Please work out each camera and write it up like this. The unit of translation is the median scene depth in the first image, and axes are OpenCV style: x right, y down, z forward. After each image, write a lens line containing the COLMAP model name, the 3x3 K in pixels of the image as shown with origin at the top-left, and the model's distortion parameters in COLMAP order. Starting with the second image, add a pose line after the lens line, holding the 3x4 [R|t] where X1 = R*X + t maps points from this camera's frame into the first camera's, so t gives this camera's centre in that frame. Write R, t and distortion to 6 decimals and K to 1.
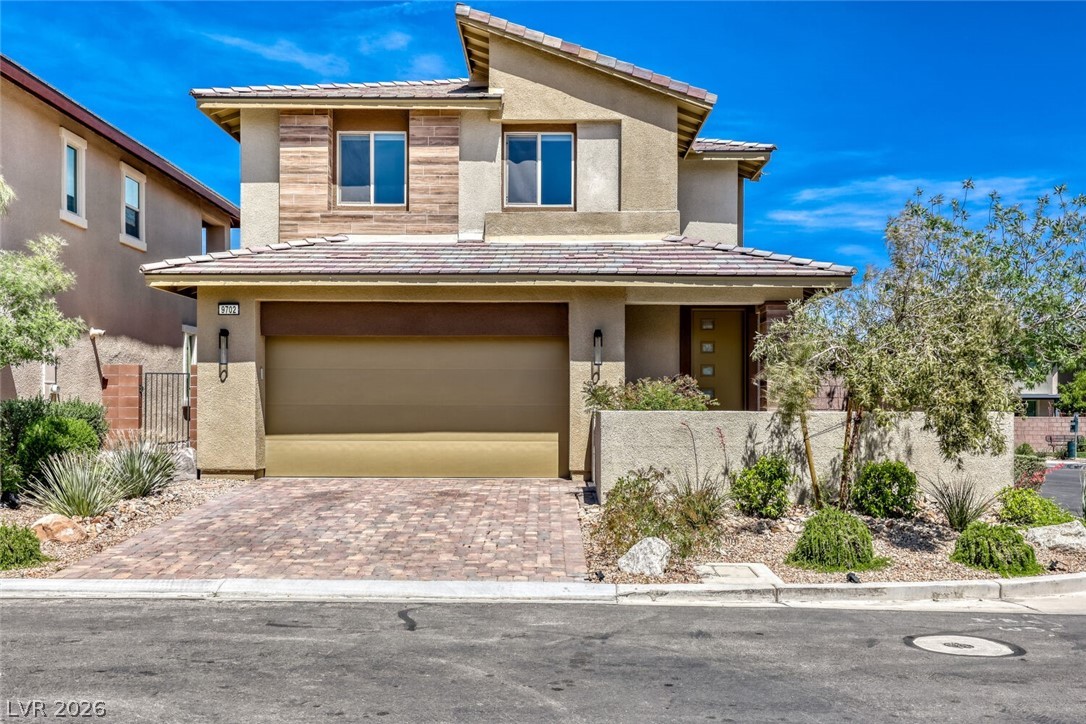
lens RADIAL K [[1141.1, 0, 560.6], [0, 1141.1, 373.9], [0, 0, 1]] dist [0.053461, 0.009809]
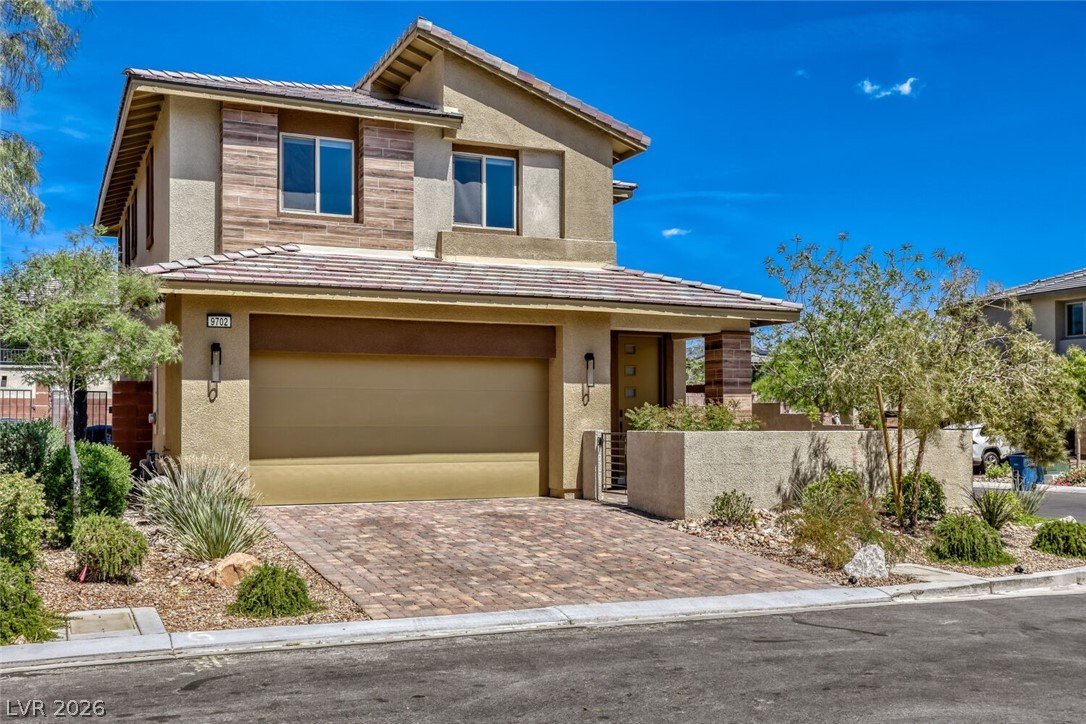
lens RADIAL K [[1141.1, 0, 560.6], [0, 1141.1, 373.9], [0, 0, 1]] dist [0.053461, 0.009809]
pose [[0.900476, 0.014530, 0.434662, -0.399489], [-0.008608, 0.999841, -0.015590, -0.002932], [-0.434820, 0.010297, 0.900459, 0.064809]]
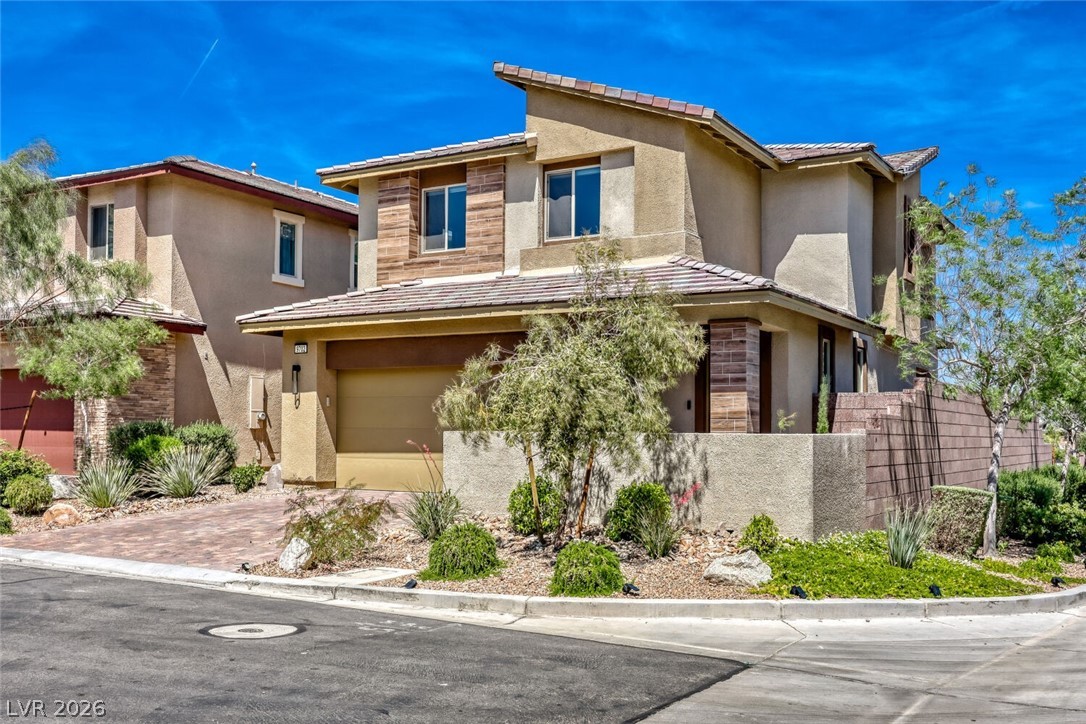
lens RADIAL K [[1177.1, 0, 488.4], [0, 1177.1, 363.1], [0, 0, 1]] dist [0.063888, 0.004114]
pose [[0.827258, -0.029171, -0.561064, 0.524413], [0.008322, 0.999178, -0.039679, 0.009296], [0.561760, 0.028155, 0.826821, 0.070646]]
